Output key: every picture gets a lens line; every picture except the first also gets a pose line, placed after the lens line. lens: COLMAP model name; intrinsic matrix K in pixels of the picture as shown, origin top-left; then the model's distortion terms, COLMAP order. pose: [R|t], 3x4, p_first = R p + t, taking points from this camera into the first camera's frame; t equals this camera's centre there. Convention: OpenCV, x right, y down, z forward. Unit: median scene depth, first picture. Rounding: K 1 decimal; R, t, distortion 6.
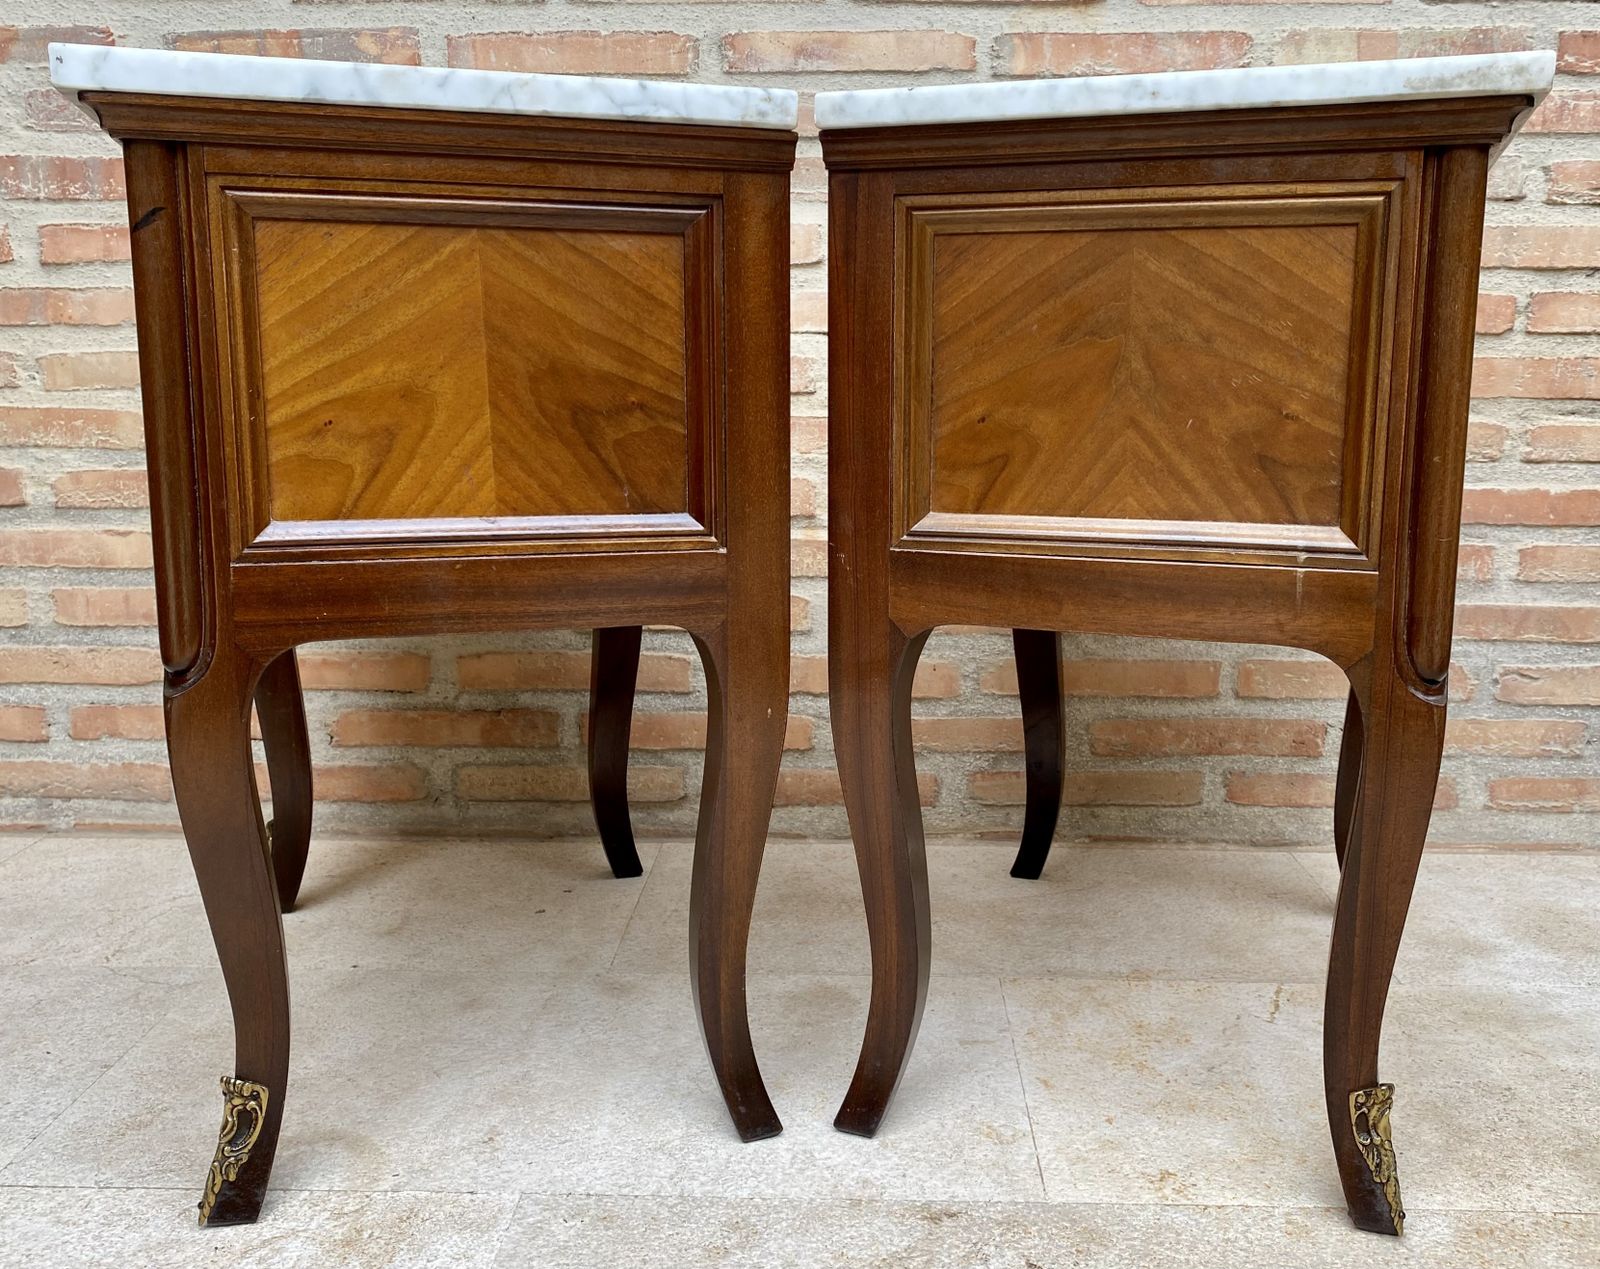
lens RADIAL K [[1508.0, 0, 831.2], [0, 1508.0, 614.0], [0, 0, 1]] dist [0.017355, 0.000000]
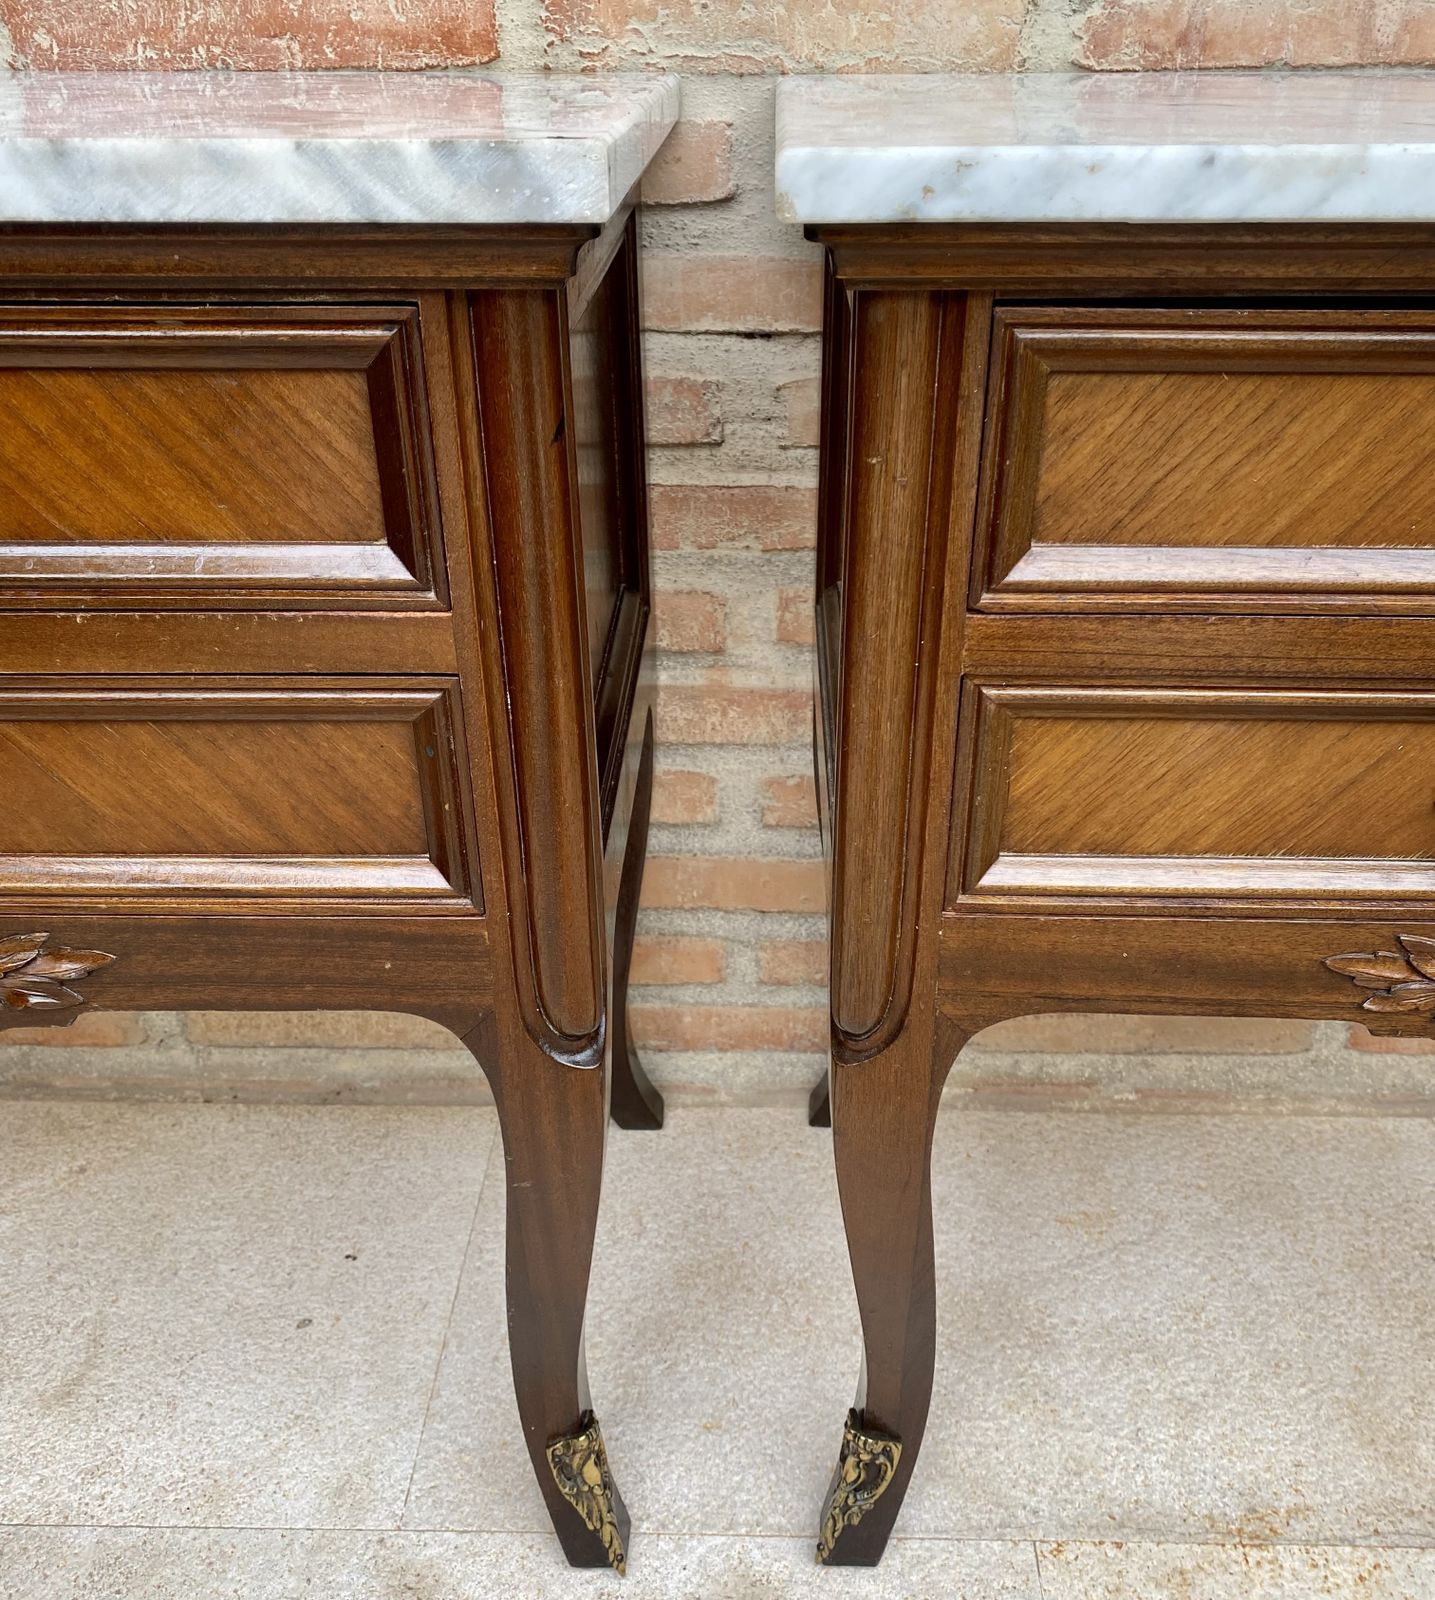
lens RADIAL K [[1478.1, 0, 741.4], [0, 1478.1, 813.3], [0, 0, 1]] dist [-0.004957, 0.000000]
pose [[0.999973, -0.006688, 0.003185, -0.006966], [0.005245, 0.942862, 0.333142, -0.216142], [-0.005231, -0.333116, 0.942871, 0.477825]]
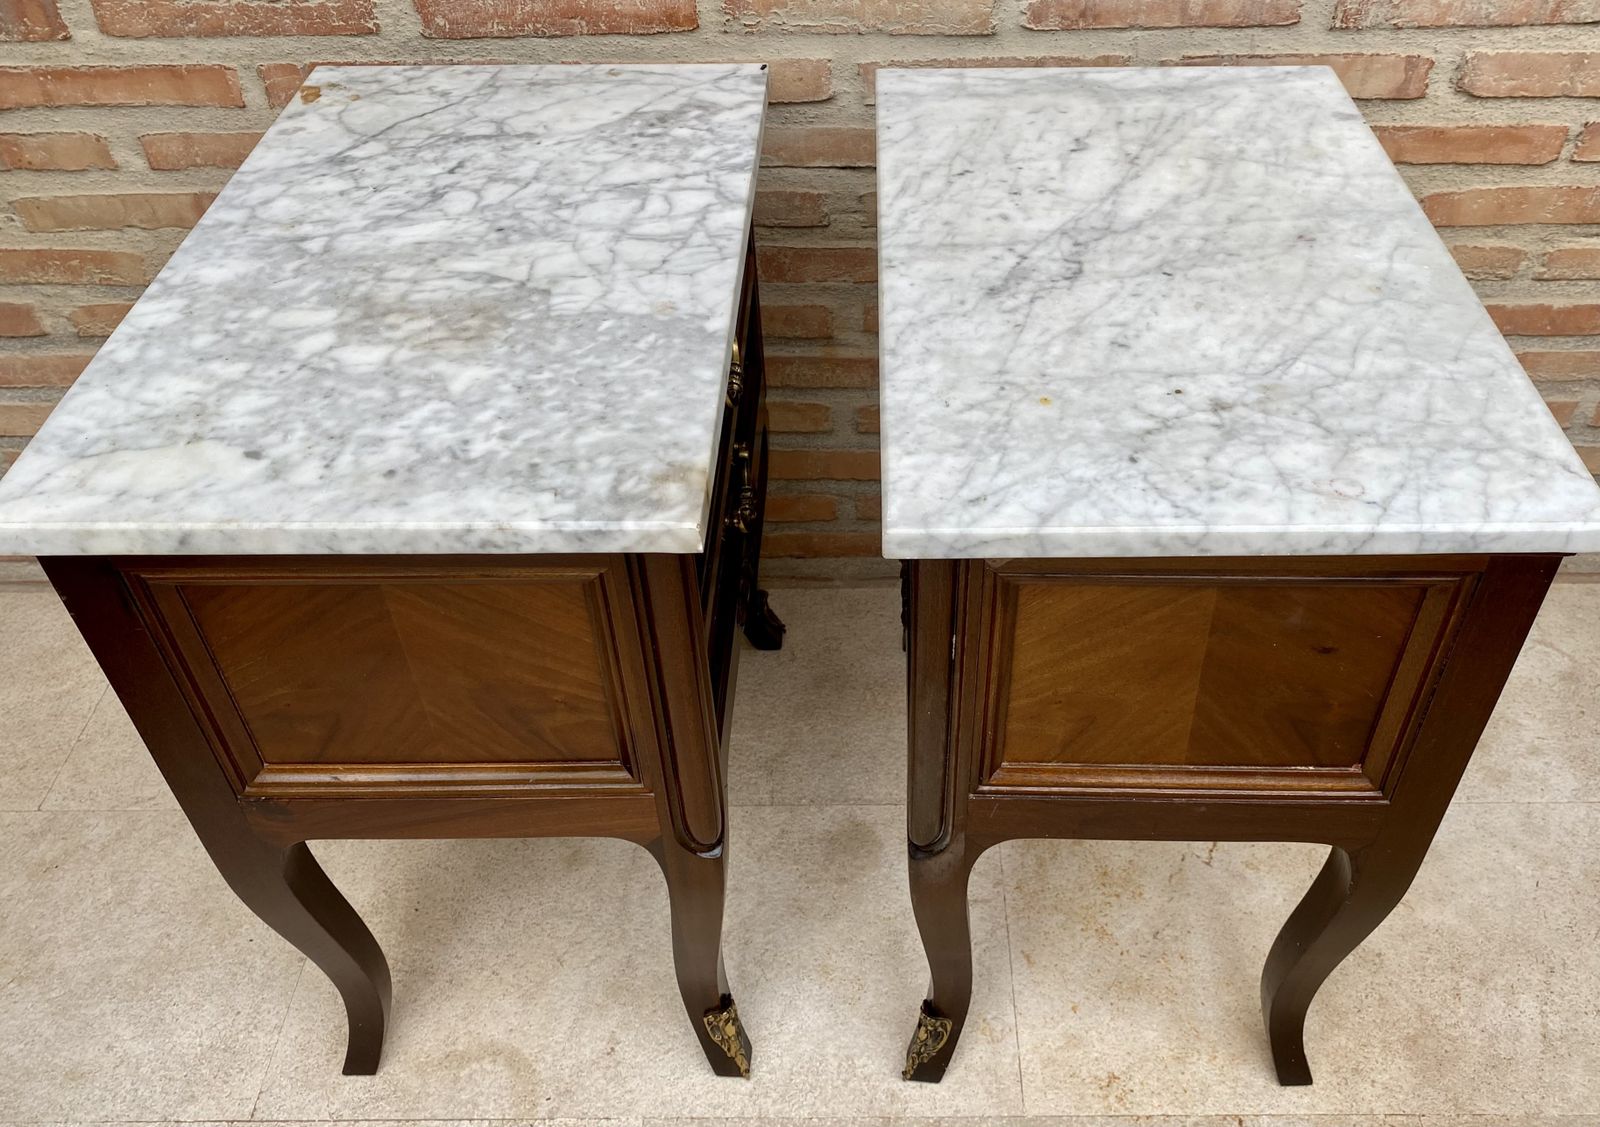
lens RADIAL K [[1372.8, 0, 873.2], [0, 1372.8, 591.2], [0, 0, 1]] dist [0.019314, -0.007442]
pose [[0.999595, -0.024989, 0.013651, -0.000538], [0.013481, 0.837589, 0.546135, -0.469207], [-0.025081, -0.545729, 0.837586, 0.139186]]
